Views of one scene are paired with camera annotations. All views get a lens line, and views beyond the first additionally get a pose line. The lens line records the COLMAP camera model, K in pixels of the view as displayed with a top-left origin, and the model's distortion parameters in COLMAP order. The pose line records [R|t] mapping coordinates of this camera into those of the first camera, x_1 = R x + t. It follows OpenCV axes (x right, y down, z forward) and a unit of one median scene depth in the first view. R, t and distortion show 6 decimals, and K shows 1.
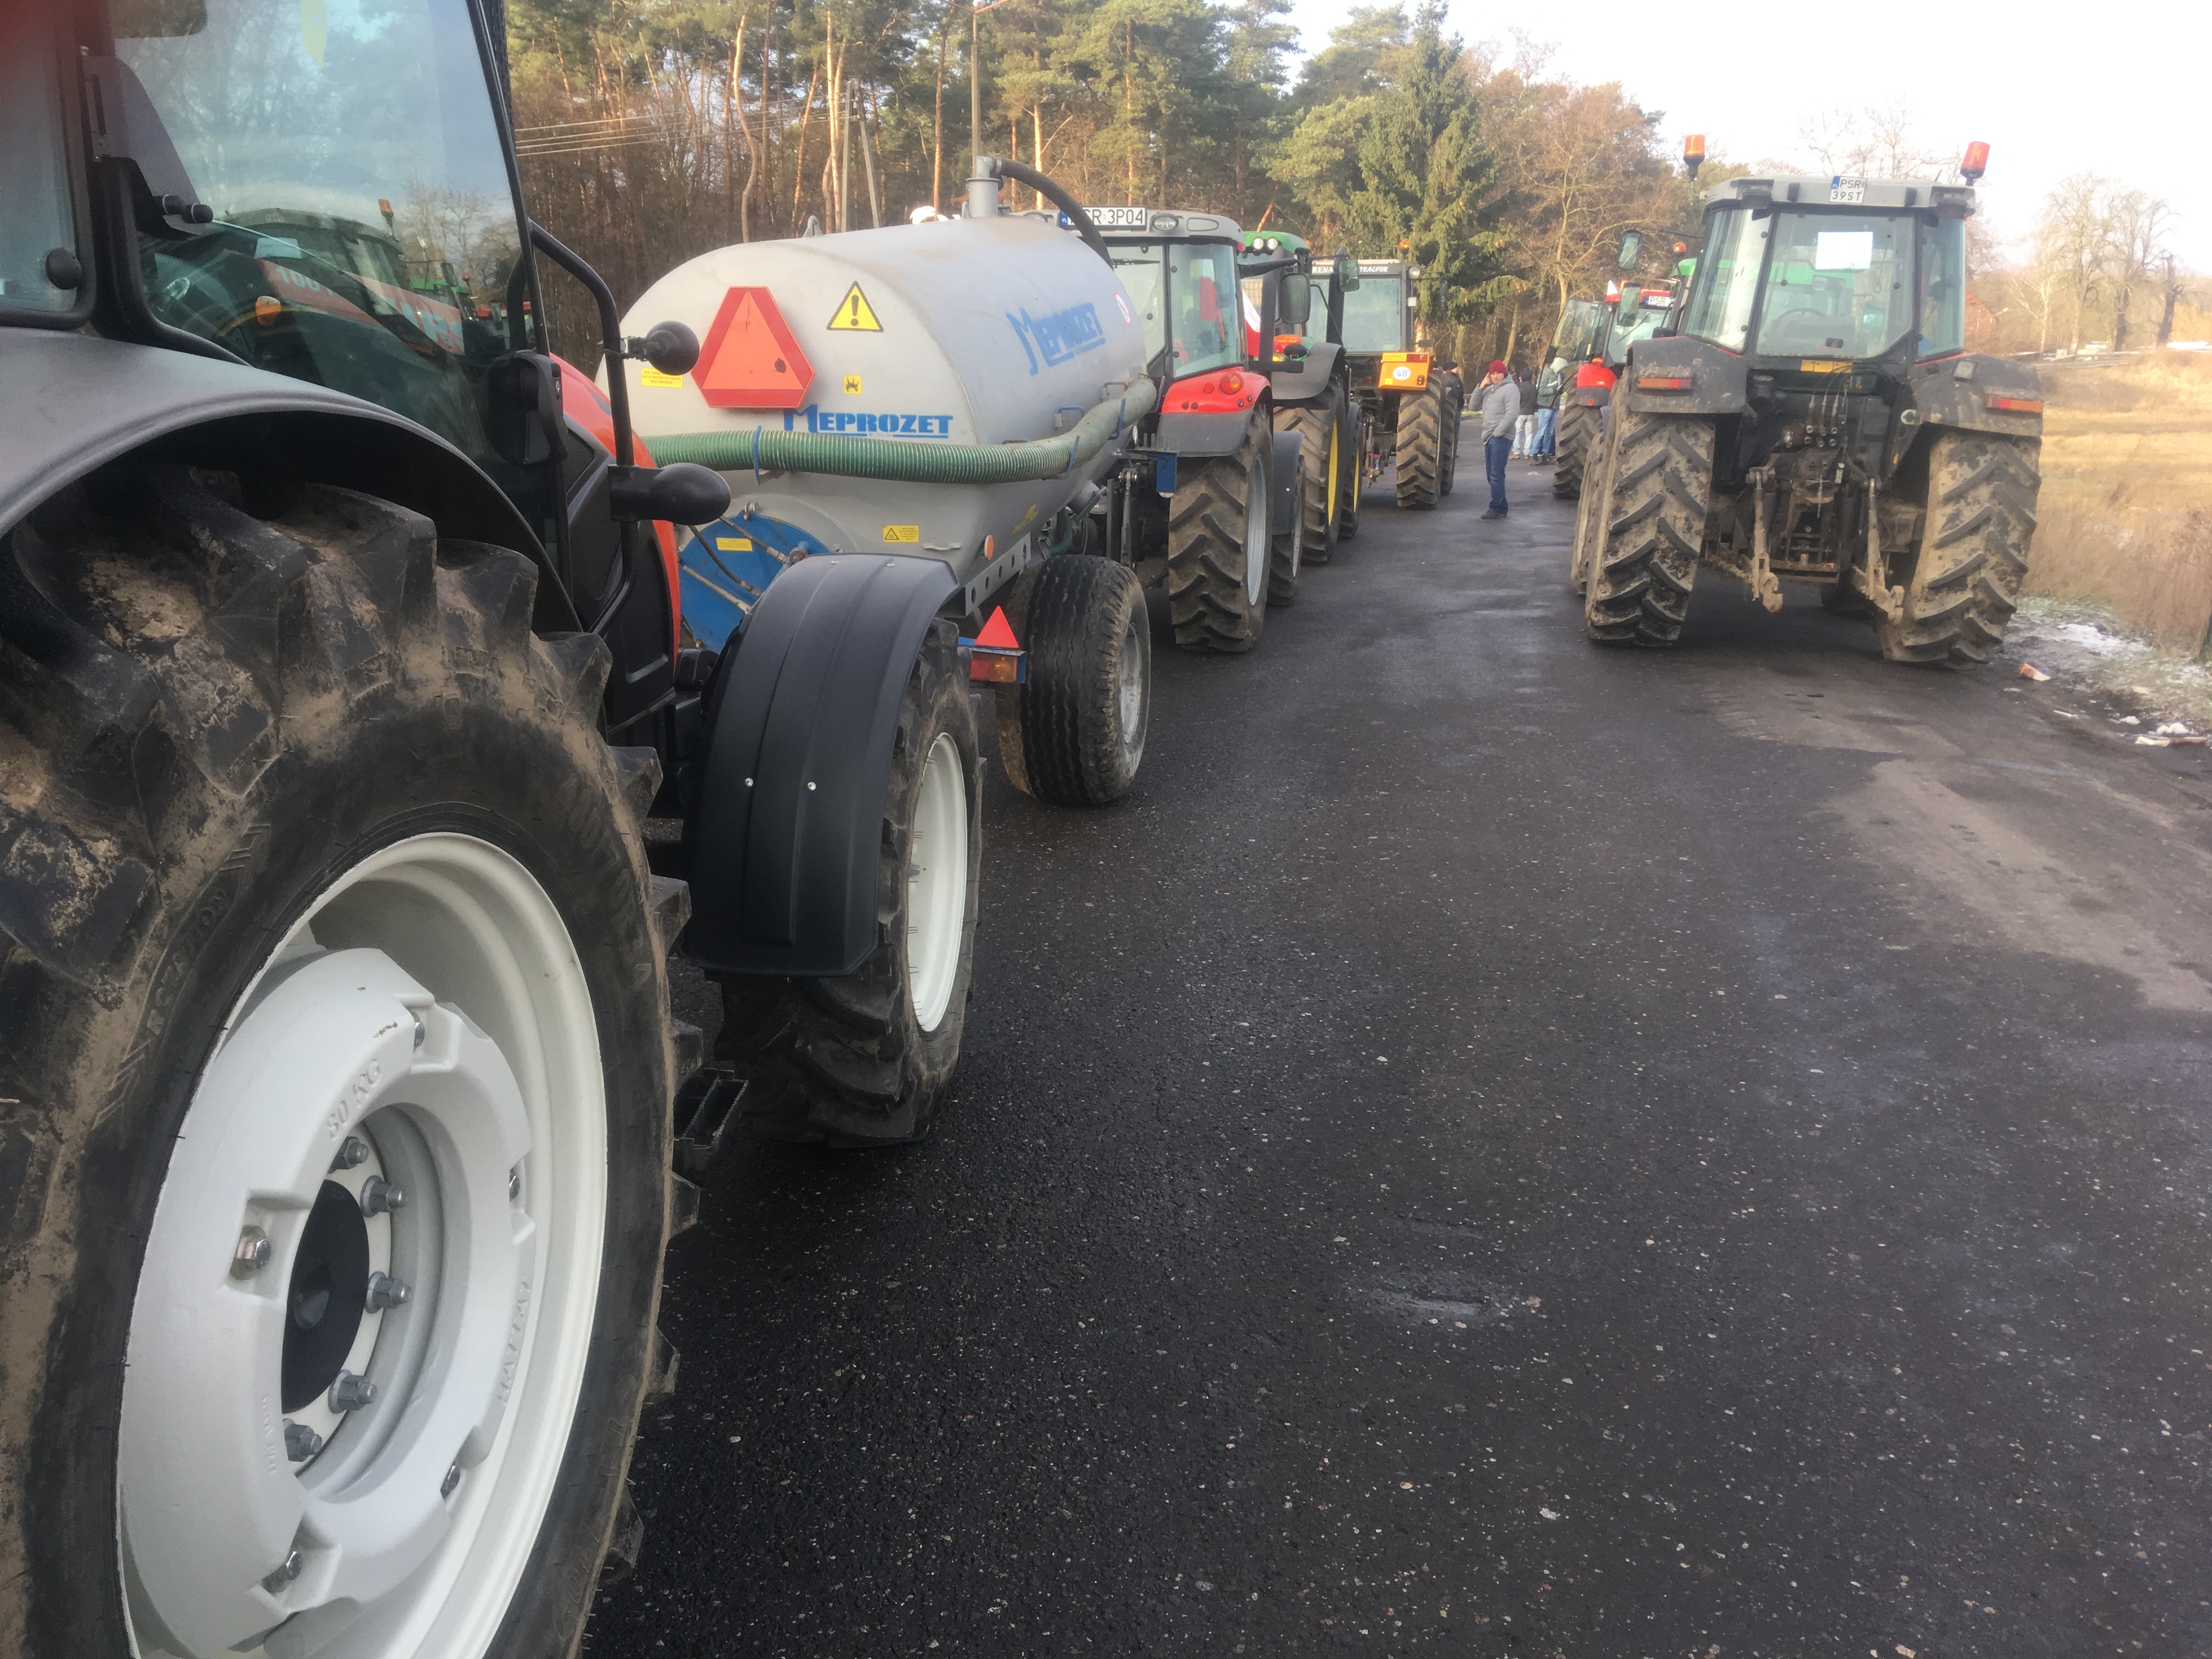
lens RADIAL K [[1826.8, 0, 1094.8], [0, 1826.8, 830.8], [0, 0, 1]] dist [0.099496, -0.151192]
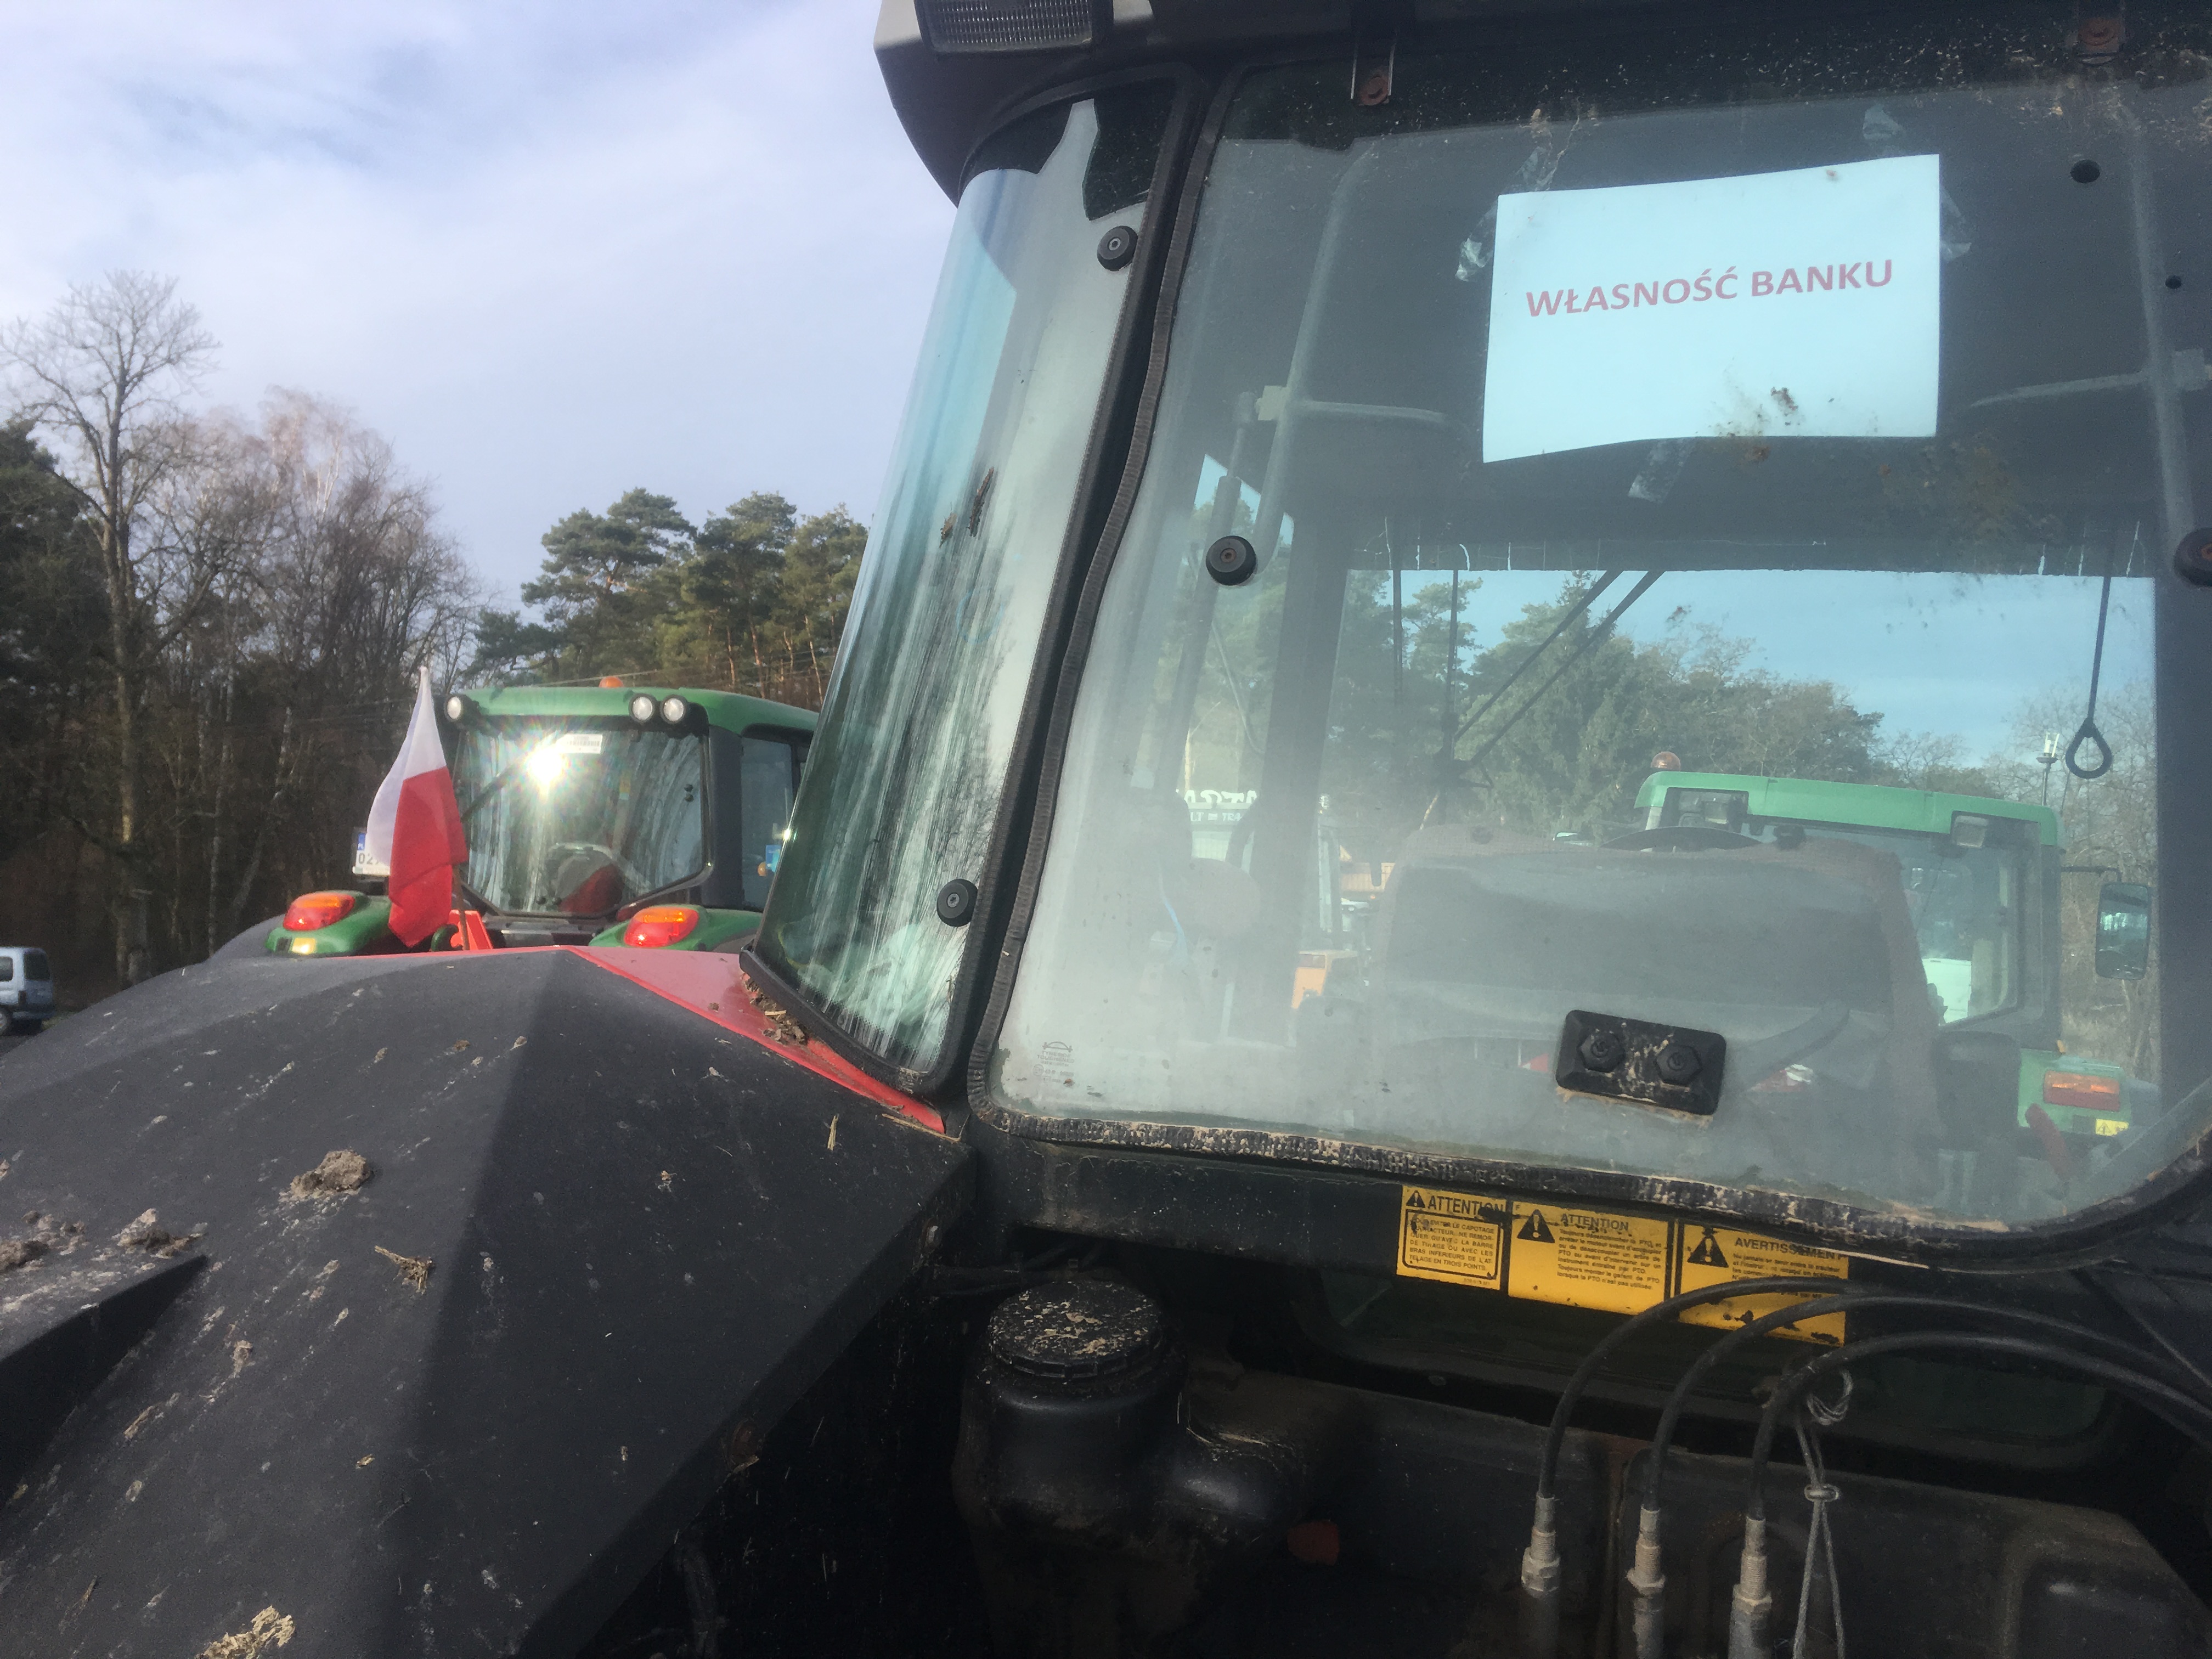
lens RADIAL K [[1826.8, 0, 1094.8], [0, 1826.8, 830.8], [0, 0, 1]] dist [0.099496, -0.151192]
pose [[0.991324, 0.020407, -0.129844, 0.065428], [-0.059096, 0.951592, -0.301630, -0.041509], [0.117404, 0.306687, 0.944542, 0.153126]]
